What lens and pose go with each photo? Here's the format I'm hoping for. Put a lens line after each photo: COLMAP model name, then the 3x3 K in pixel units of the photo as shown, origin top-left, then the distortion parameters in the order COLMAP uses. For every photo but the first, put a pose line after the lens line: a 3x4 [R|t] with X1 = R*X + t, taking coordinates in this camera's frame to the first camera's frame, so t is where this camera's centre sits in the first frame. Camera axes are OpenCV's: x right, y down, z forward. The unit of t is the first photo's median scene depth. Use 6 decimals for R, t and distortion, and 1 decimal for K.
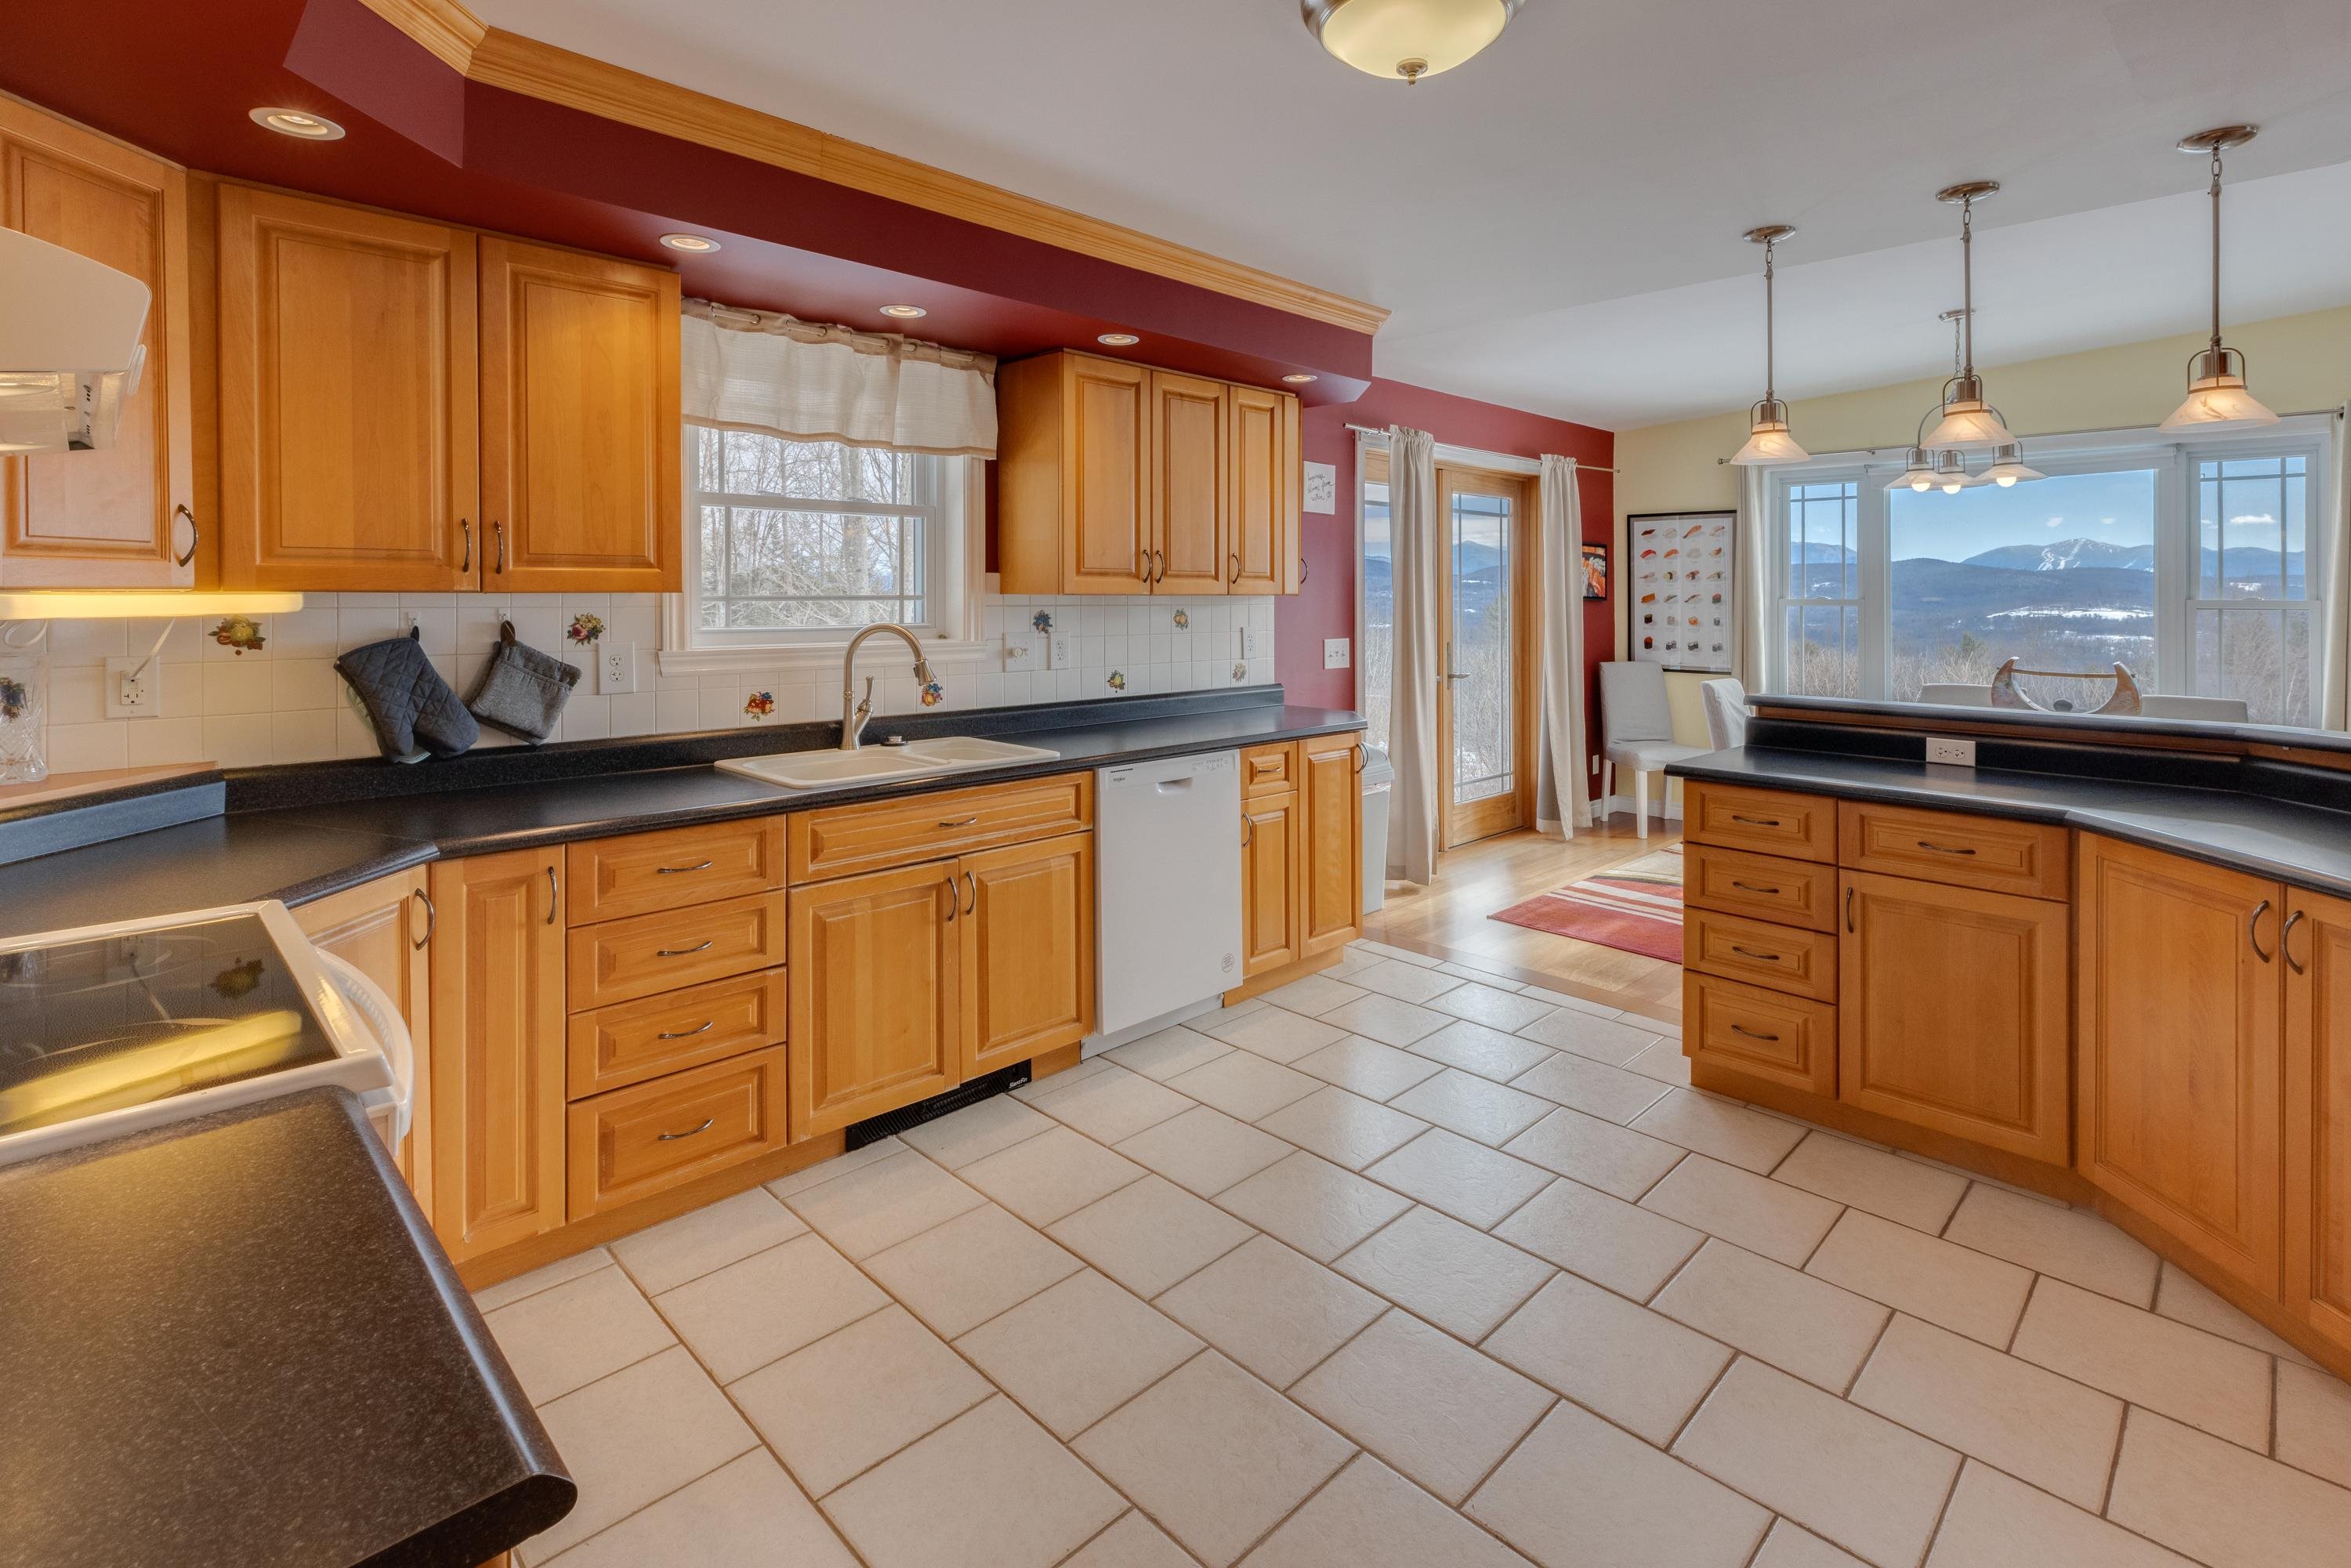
lens RADIAL K [[1103.7, 0, 1191.4], [0, 1103.7, 593.5], [0, 0, 1]] dist [0.001028, -0.000124]
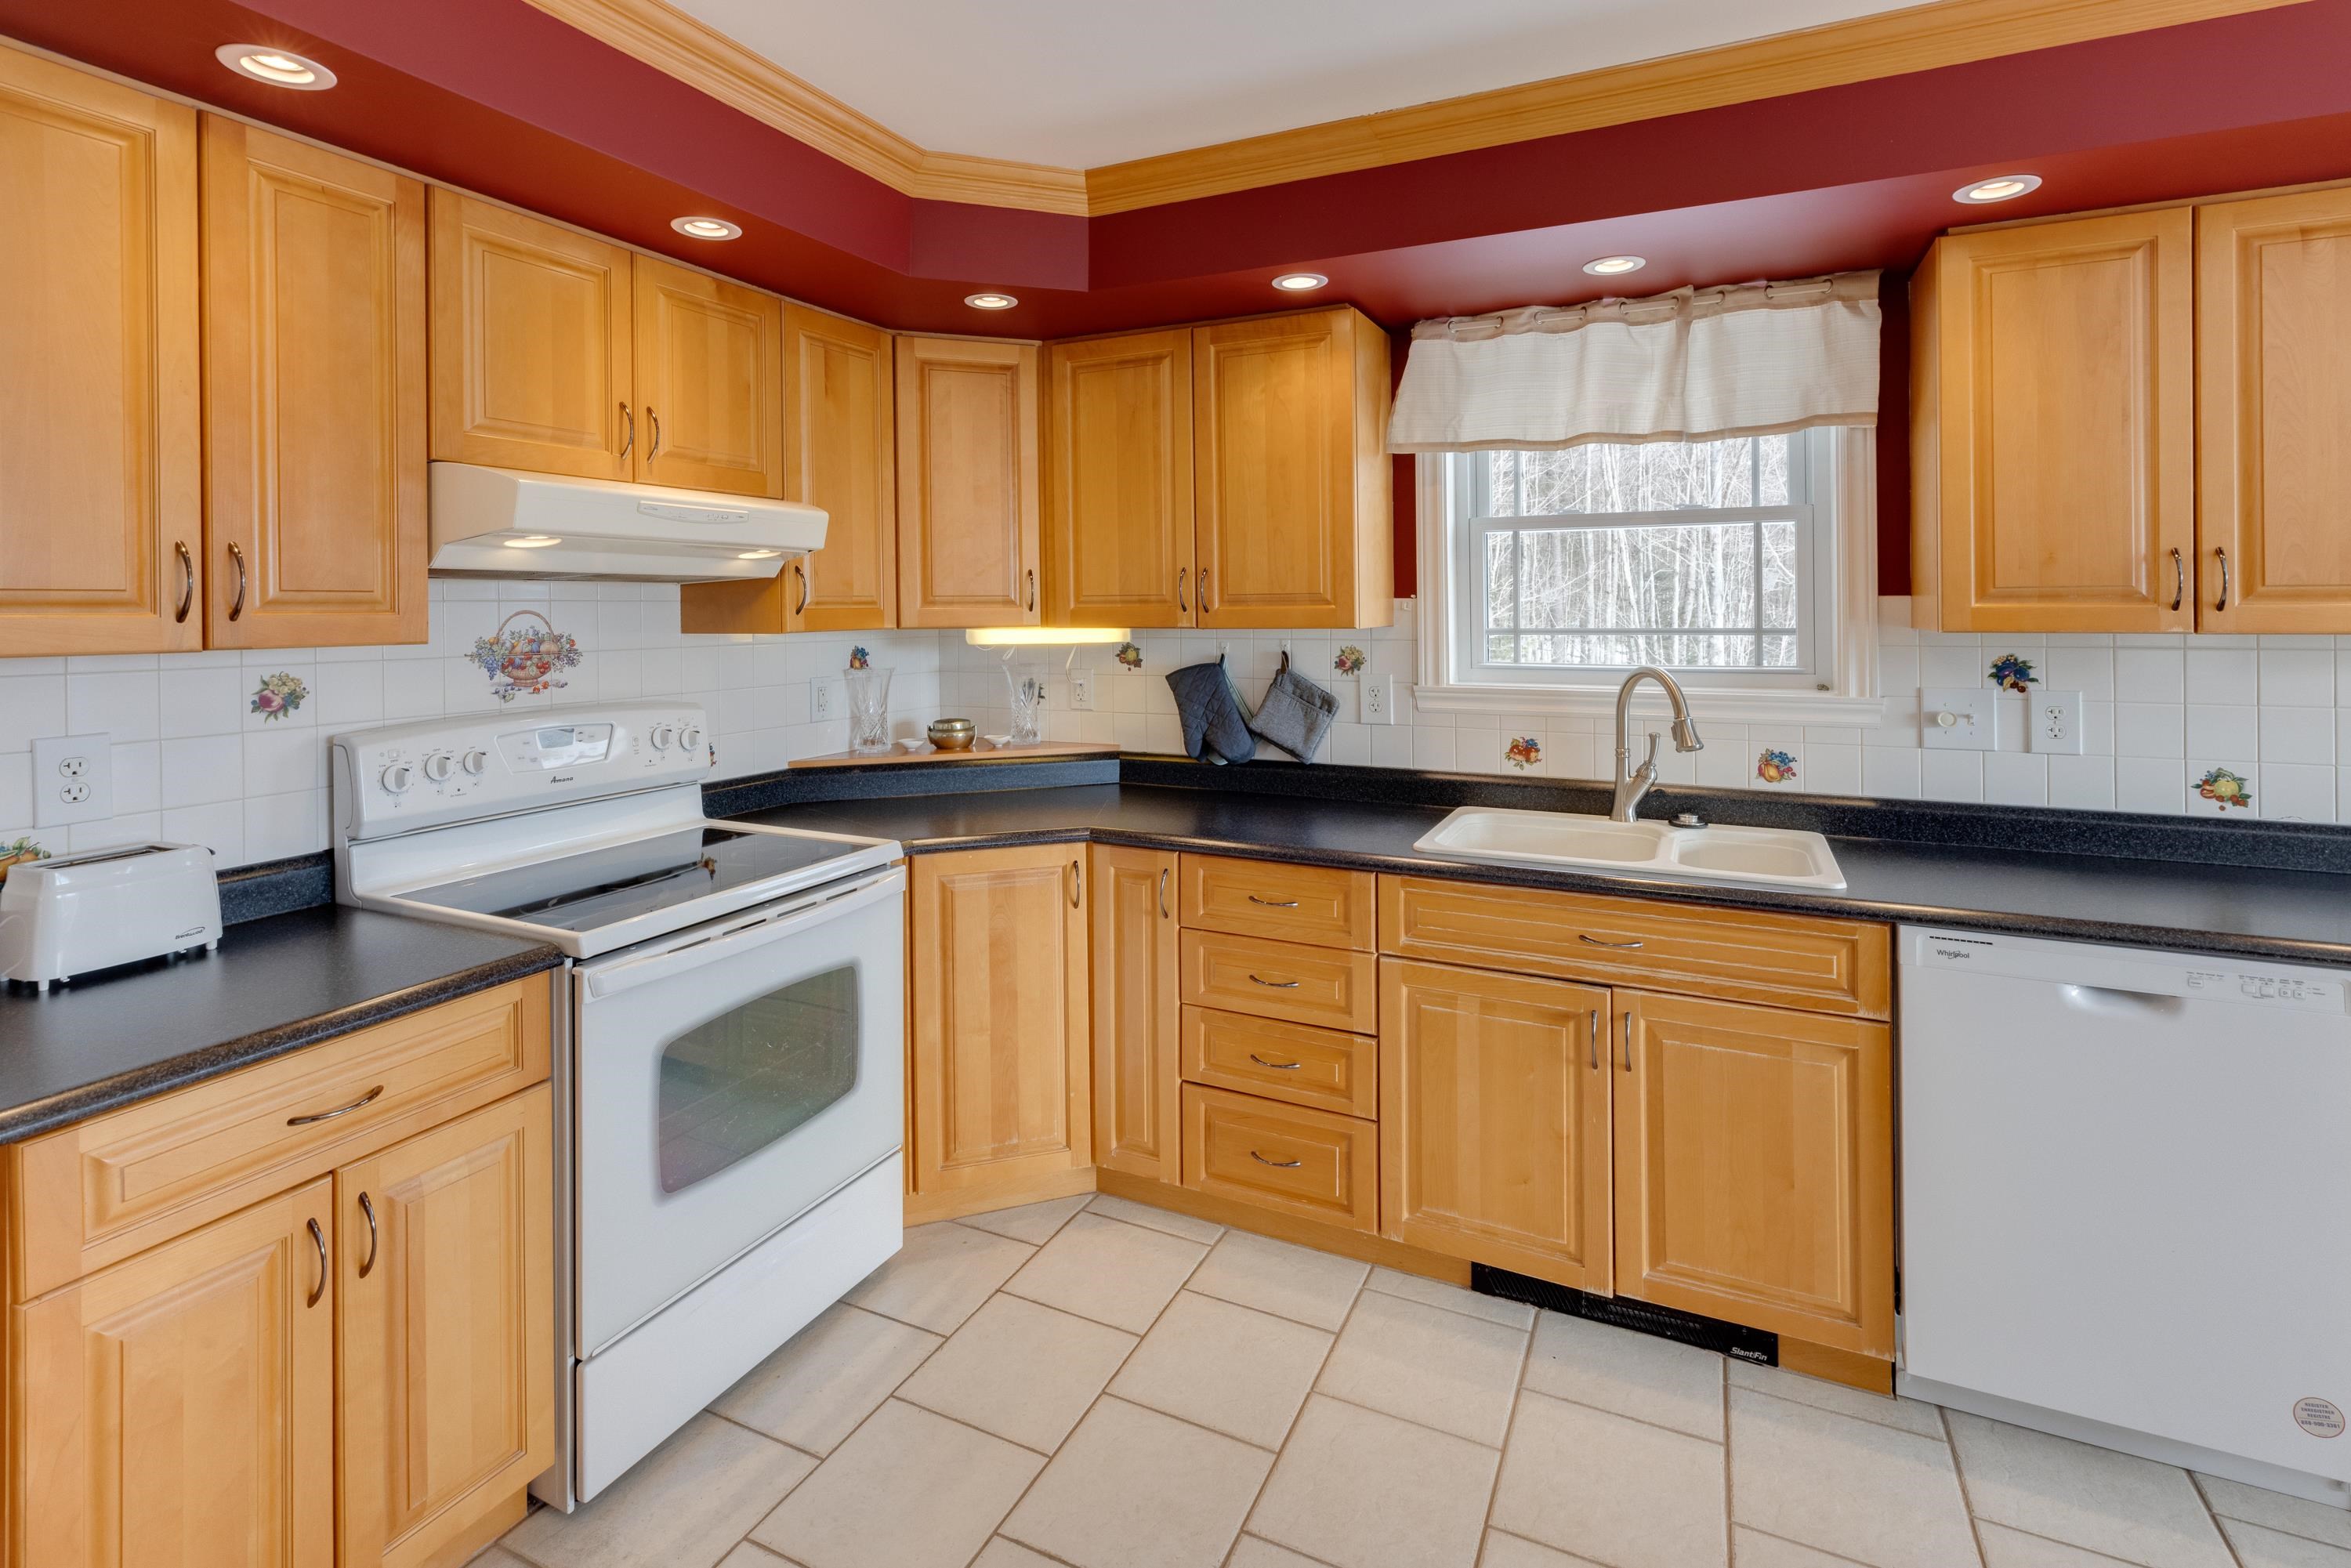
lens RADIAL K [[1118.9, 0, 1171.9], [0, 1118.9, 611.7], [0, 0, 1]] dist [0.000184, 0.000443]
pose [[0.332499, 0.000443, -0.943103, 0.413532], [0.007203, 0.999970, 0.003009, -0.019404], [0.943076, -0.007793, 0.332486, 0.488290]]
